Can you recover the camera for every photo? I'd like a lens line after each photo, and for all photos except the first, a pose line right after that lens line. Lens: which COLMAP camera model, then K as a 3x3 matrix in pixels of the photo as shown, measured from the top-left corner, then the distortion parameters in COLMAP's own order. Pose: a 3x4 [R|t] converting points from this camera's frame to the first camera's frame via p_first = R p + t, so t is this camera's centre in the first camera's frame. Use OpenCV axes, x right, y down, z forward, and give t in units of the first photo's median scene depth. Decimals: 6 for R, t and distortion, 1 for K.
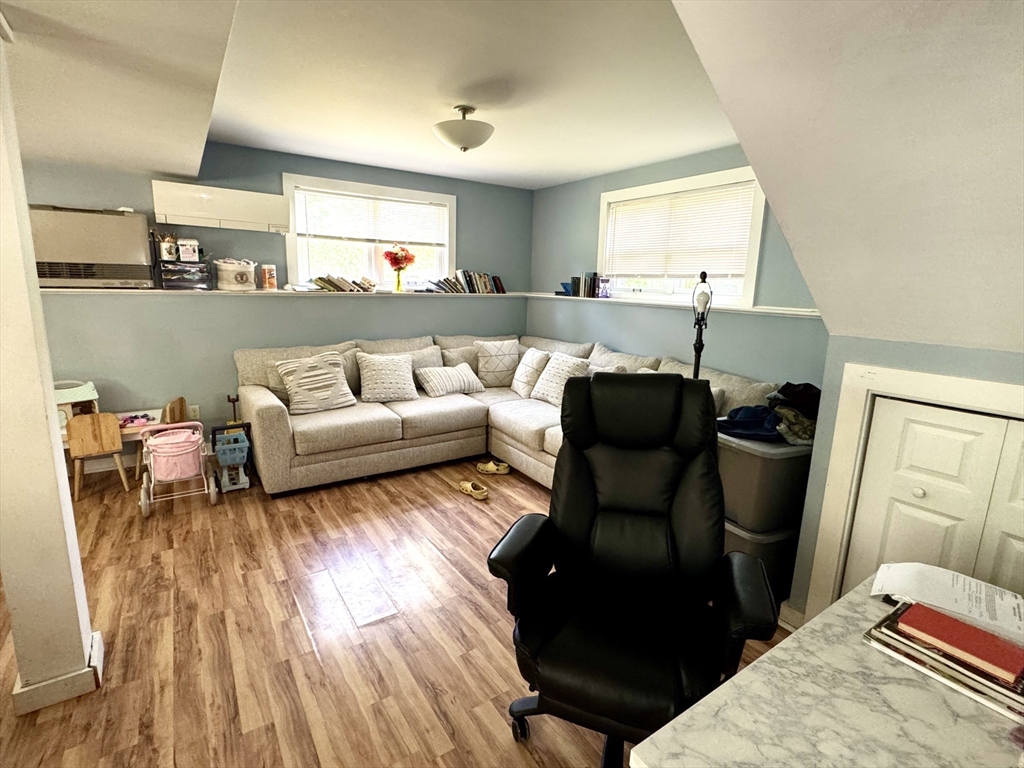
lens RADIAL K [[499.4, 0, 512.0], [0, 499.4, 384.0], [0, 0, 1]] dist [-0.000953, -0.000394]
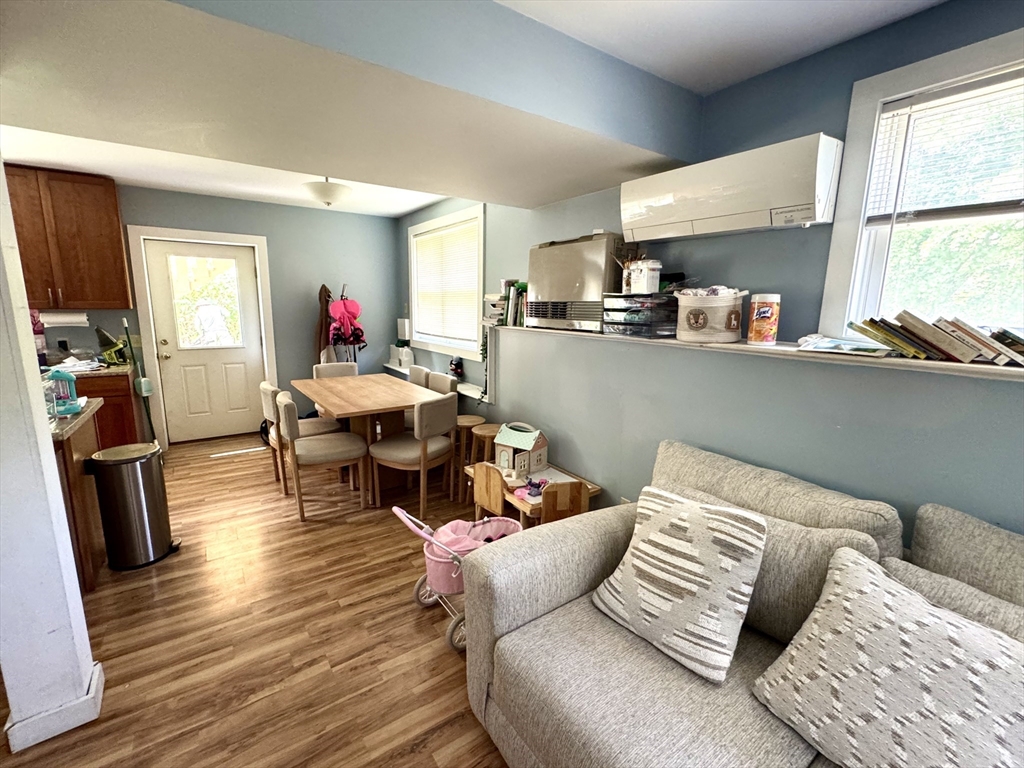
lens RADIAL K [[450.4, 0, 512.0], [0, 450.4, 384.0], [0, 0, 1]] dist [-0.002897, -0.000146]
pose [[0.017545, 0.150350, -0.988477, -0.040239], [-0.210211, 0.967087, 0.143365, -0.177135], [0.977499, 0.205274, 0.048573, 0.813734]]
